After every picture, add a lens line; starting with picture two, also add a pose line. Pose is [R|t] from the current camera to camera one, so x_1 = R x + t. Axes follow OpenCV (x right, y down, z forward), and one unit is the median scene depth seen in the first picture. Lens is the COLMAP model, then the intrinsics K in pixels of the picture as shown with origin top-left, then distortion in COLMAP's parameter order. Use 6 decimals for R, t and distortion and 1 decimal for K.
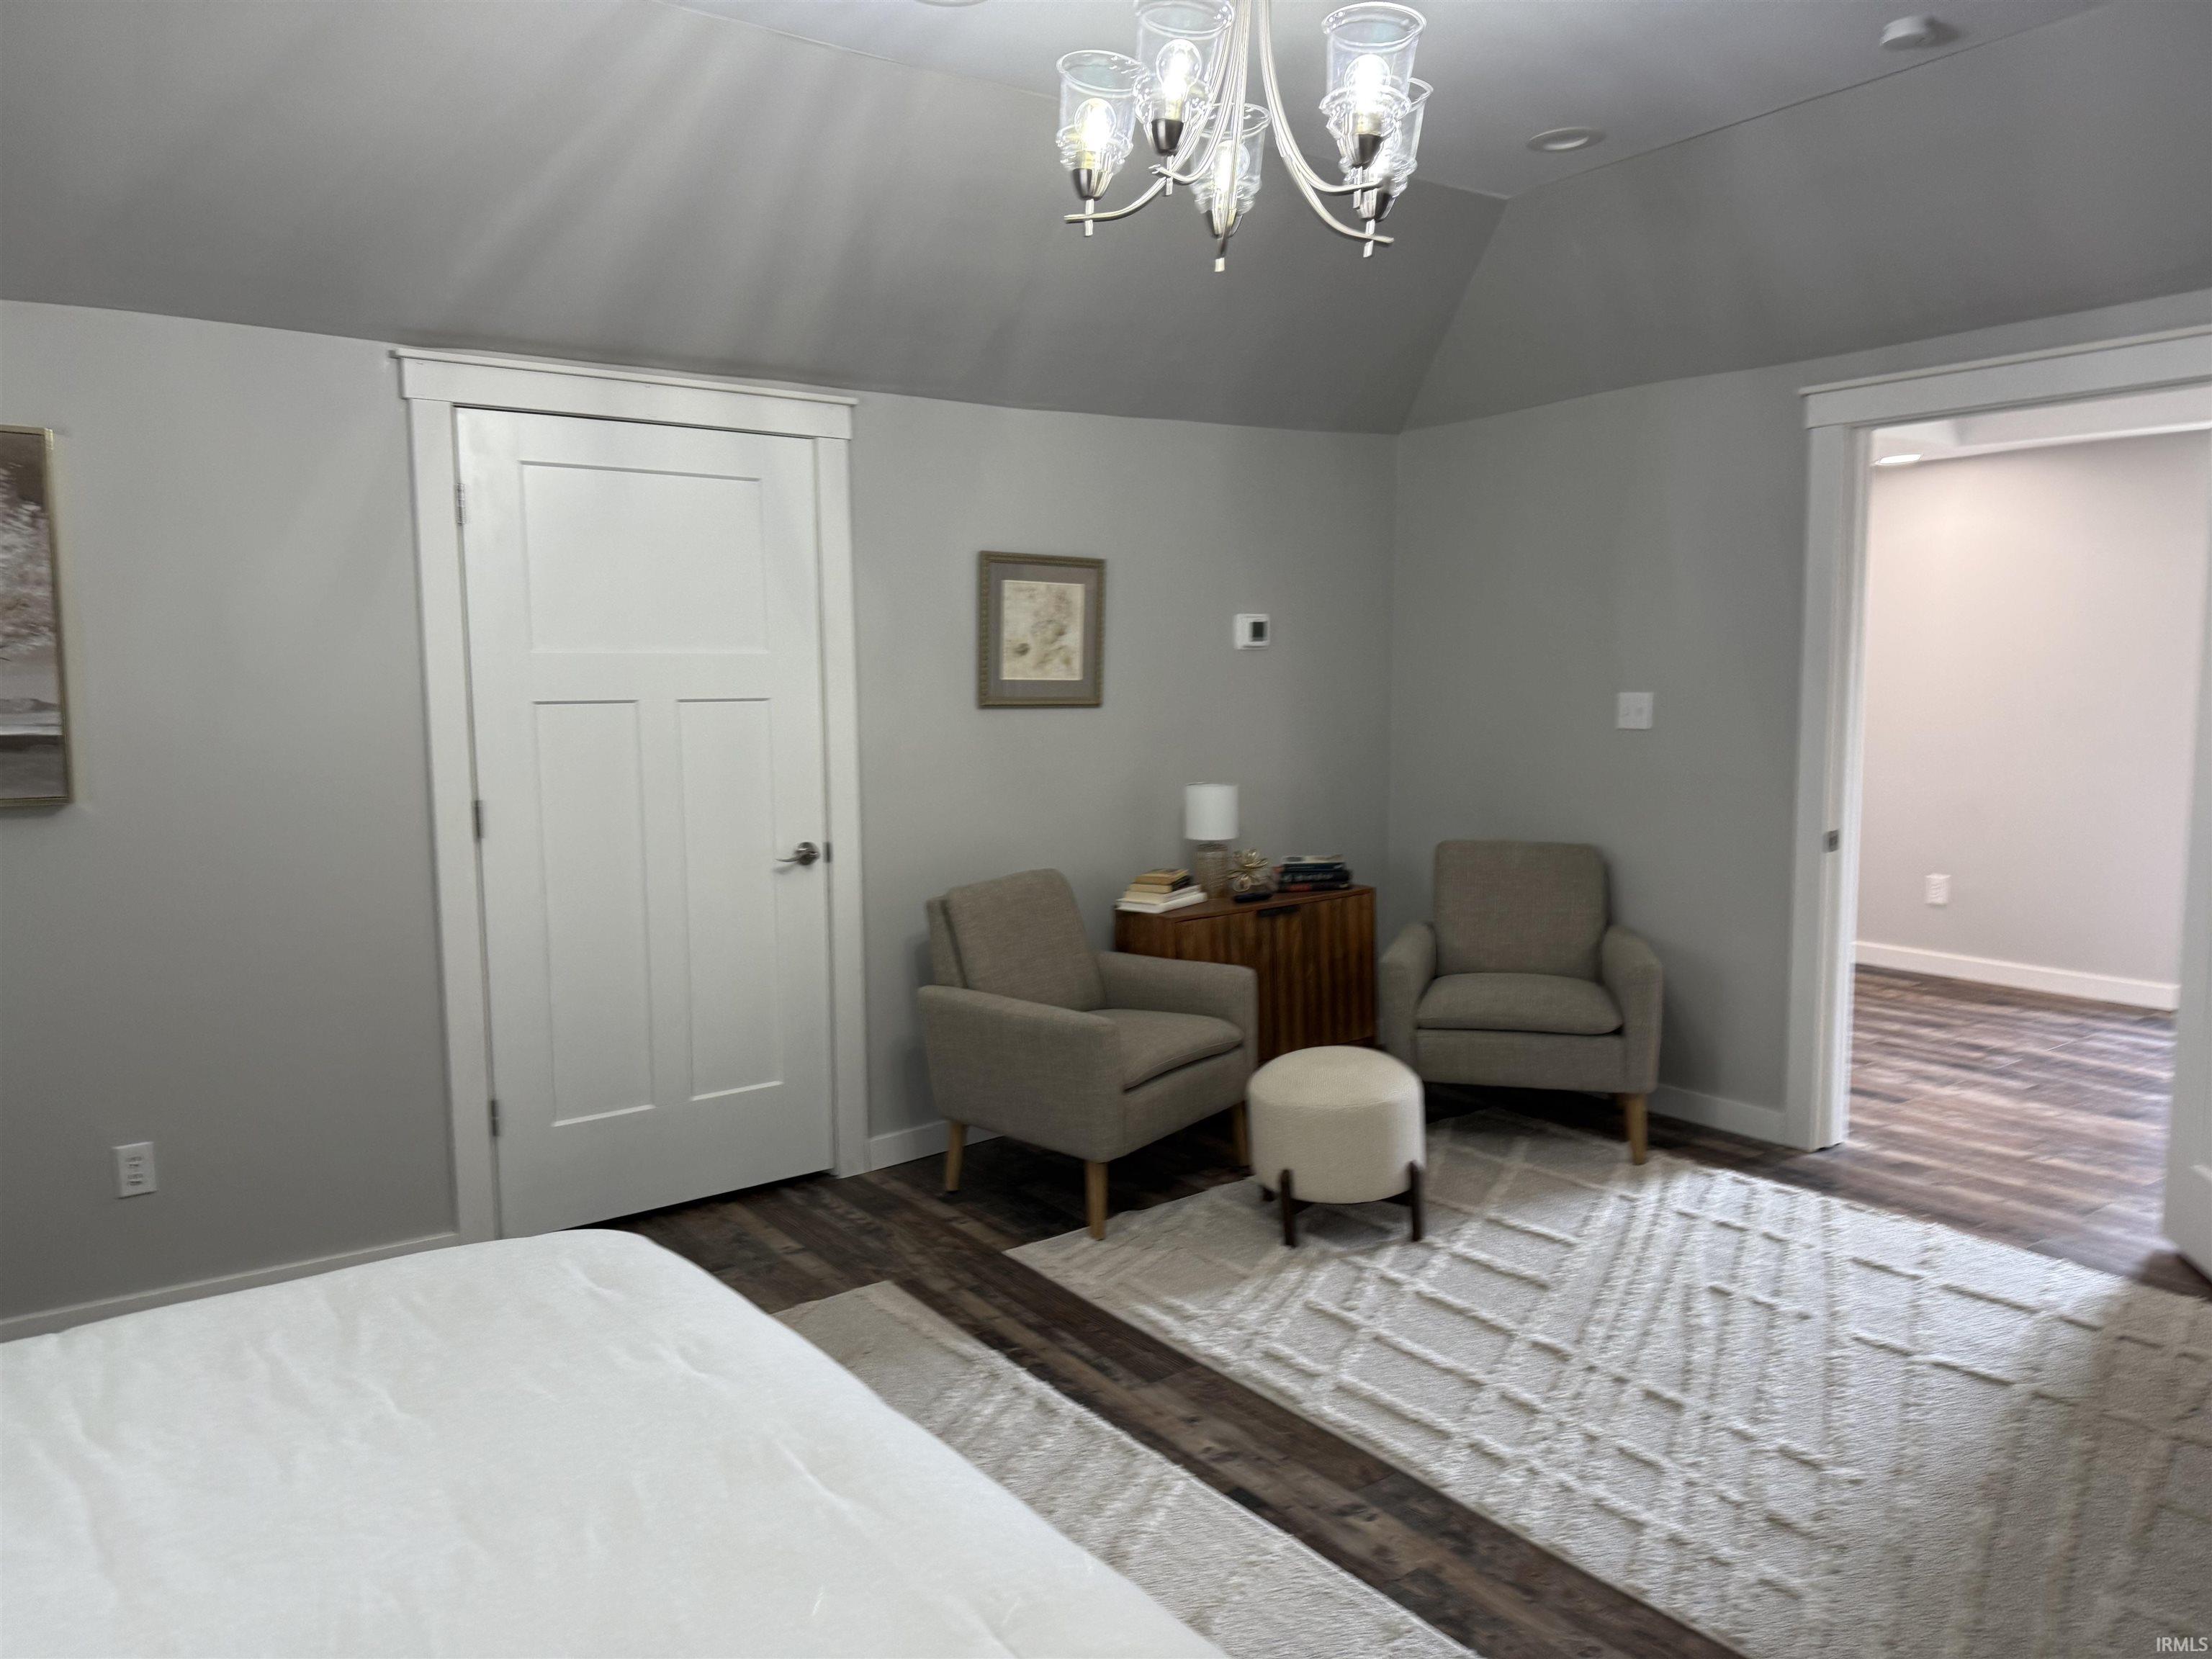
lens RADIAL K [[1517.9, 0, 1100.0], [0, 1517.9, 841.4], [0, 0, 1]] dist [0.093702, -0.147595]
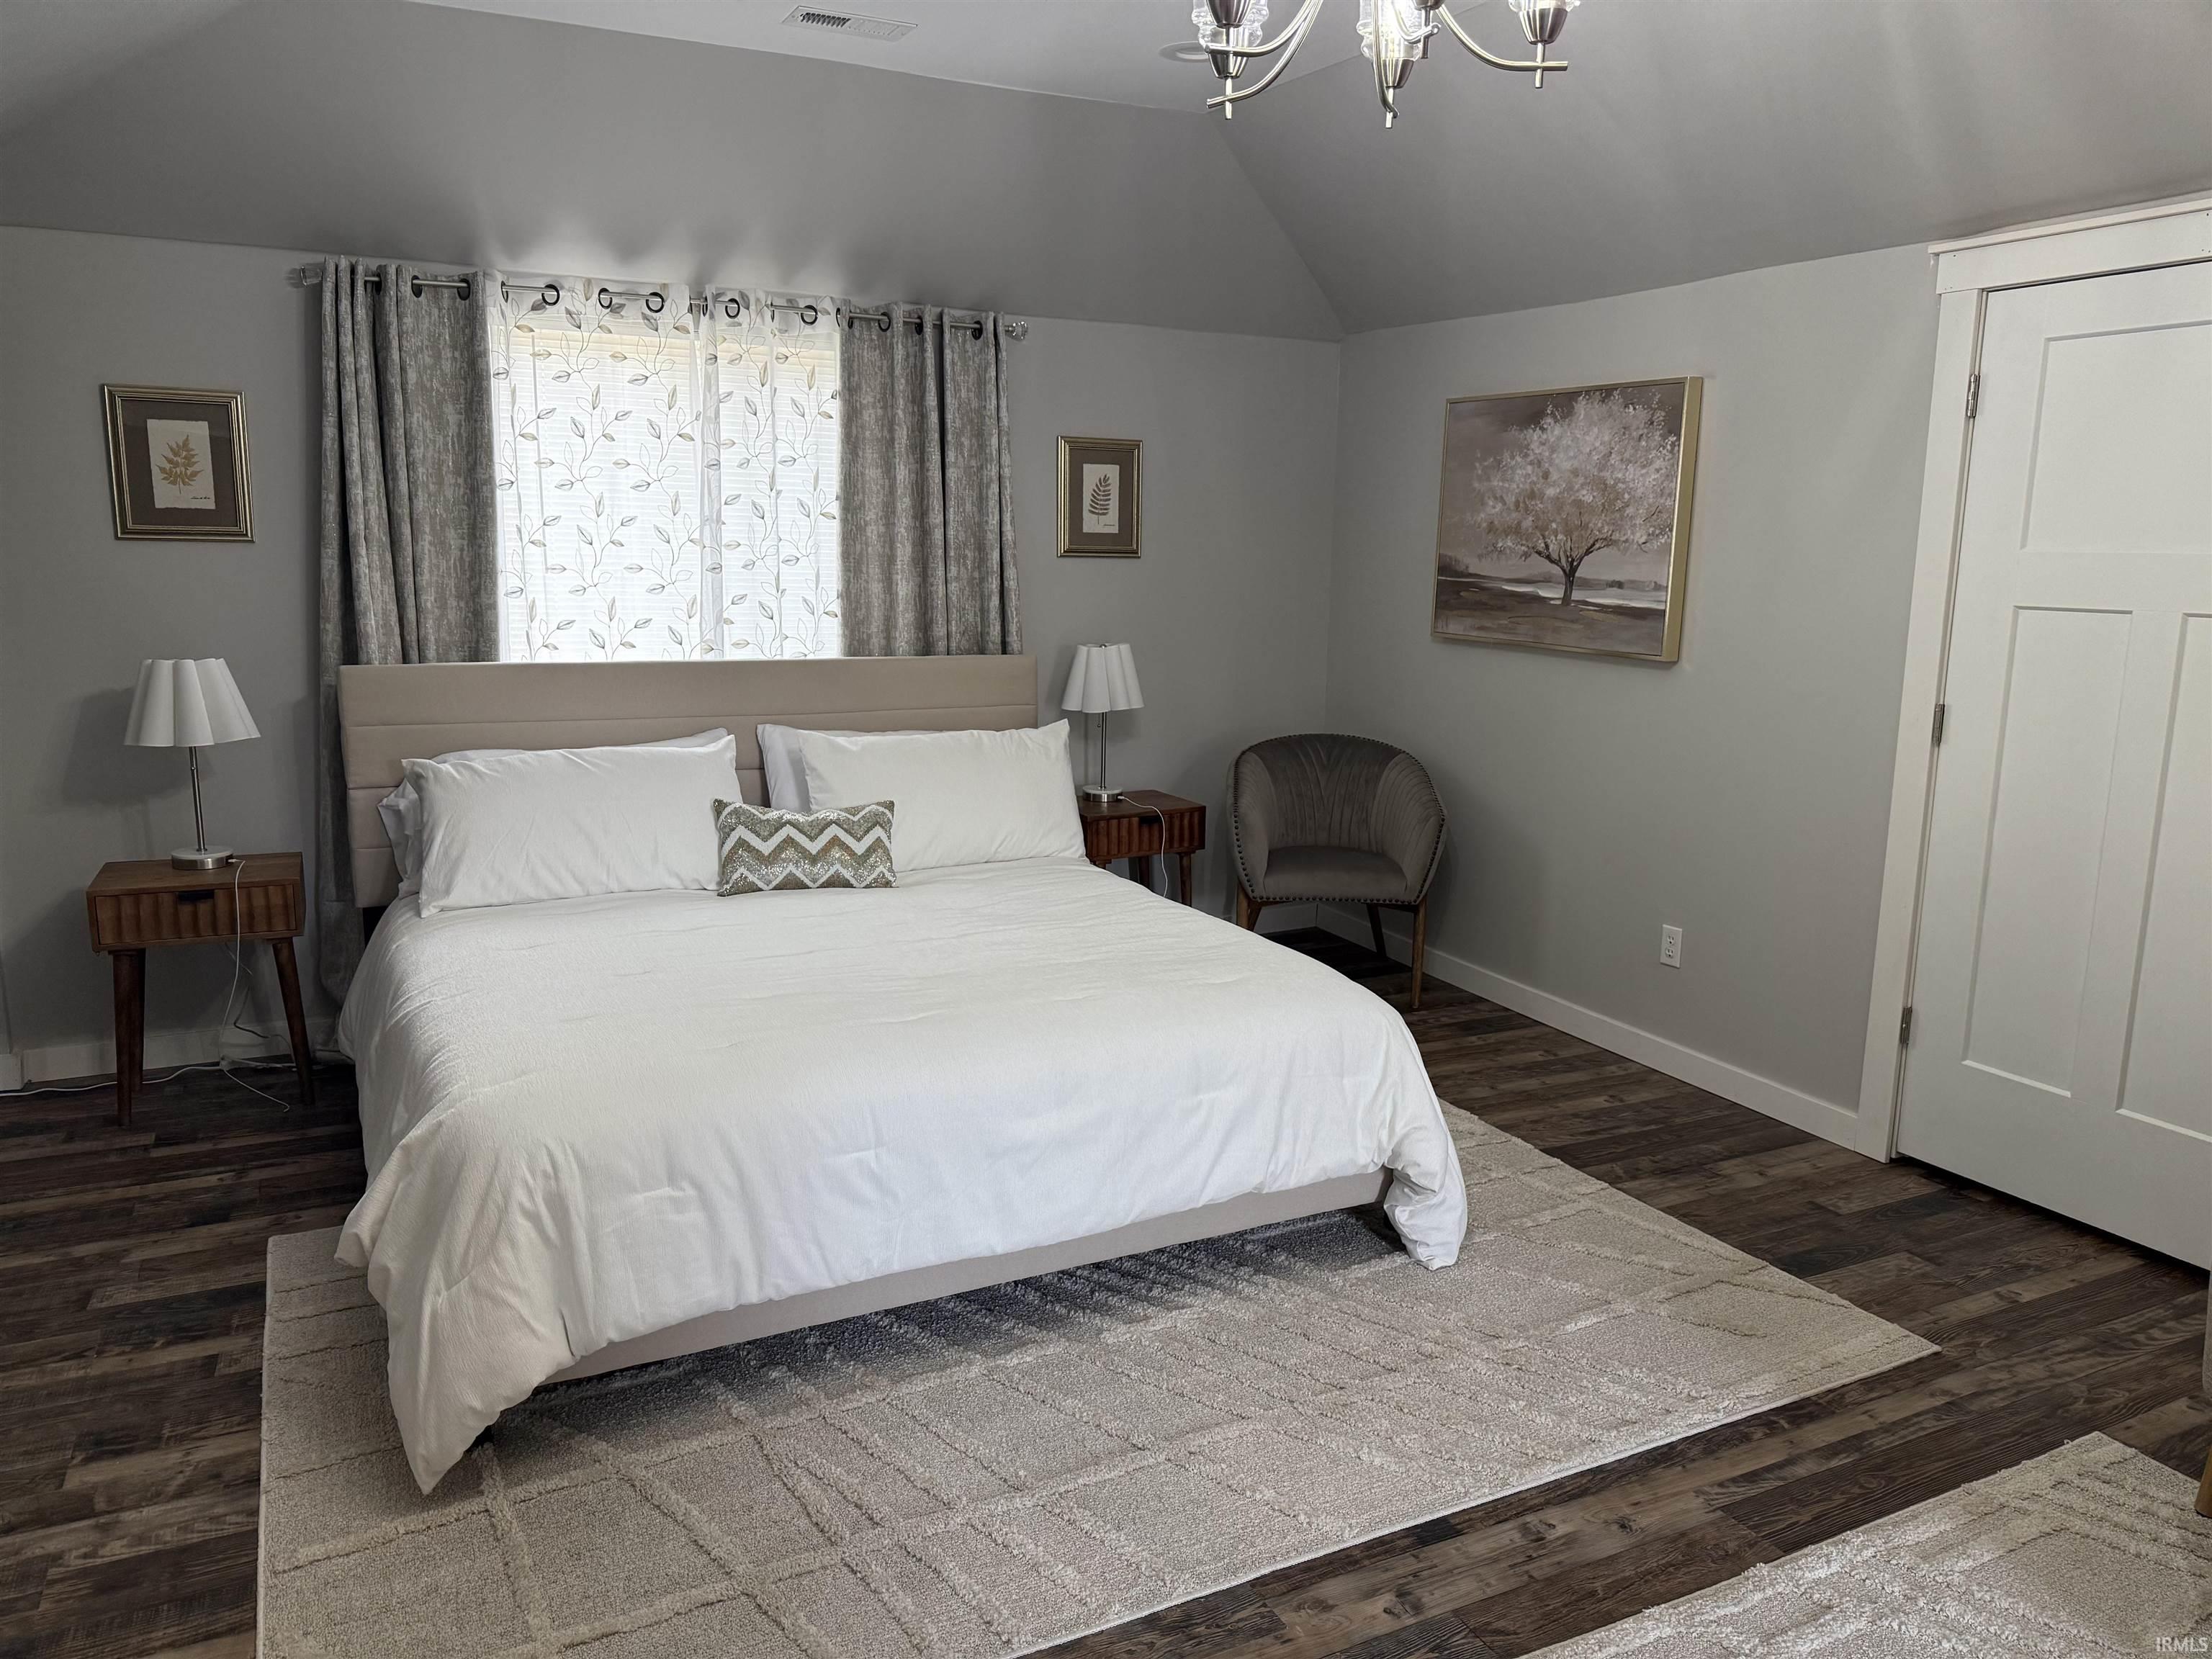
lens RADIAL K [[1537.4, 0, 1104.3], [0, 1537.4, 837.4], [0, 0, 1]] dist [0.094542, -0.155229]
pose [[-0.174020, 0.181988, -0.967780, 0.730247], [-0.120680, 0.971426, 0.204373, -0.091180], [0.977319, 0.152357, -0.147085, 0.708404]]
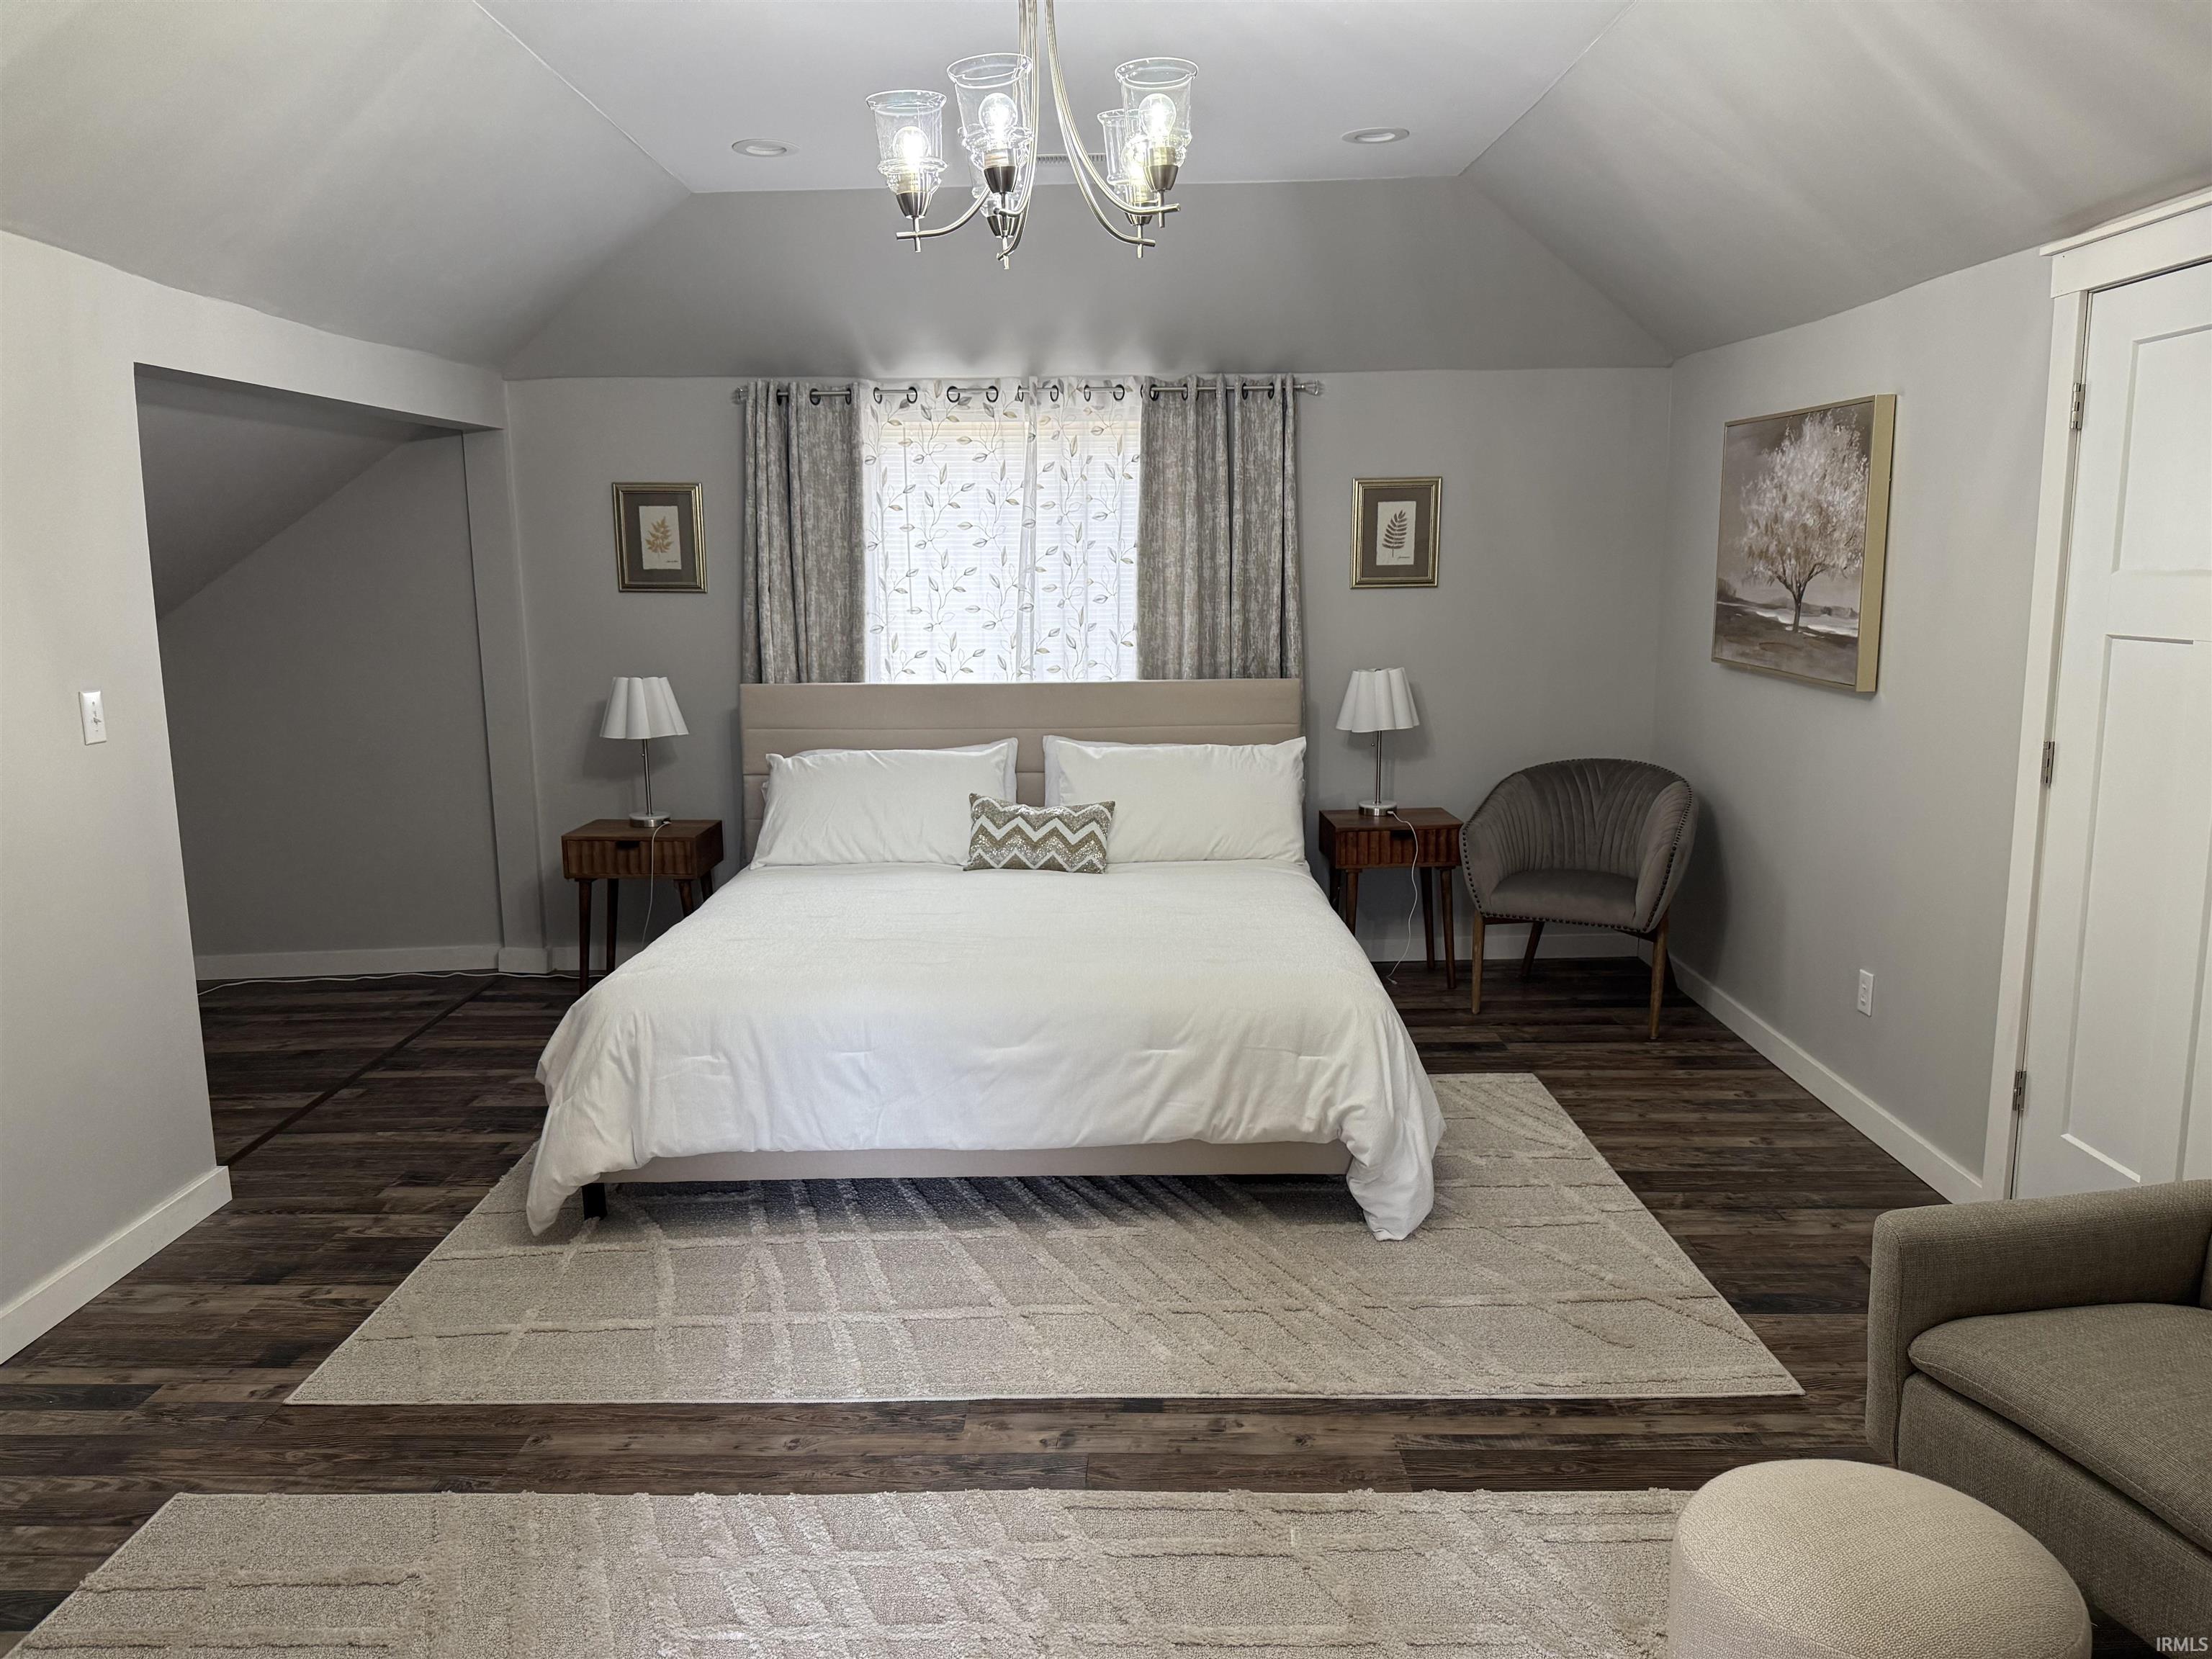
lens RADIAL K [[1517.9, 0, 1100.0], [0, 1517.9, 841.4], [0, 0, 1]] dist [0.093702, -0.147595]
pose [[-0.595578, 0.147320, -0.789673, 0.708162], [-0.077023, 0.968037, 0.238687, -0.156406], [0.799596, 0.202980, -0.565194, 1.193122]]
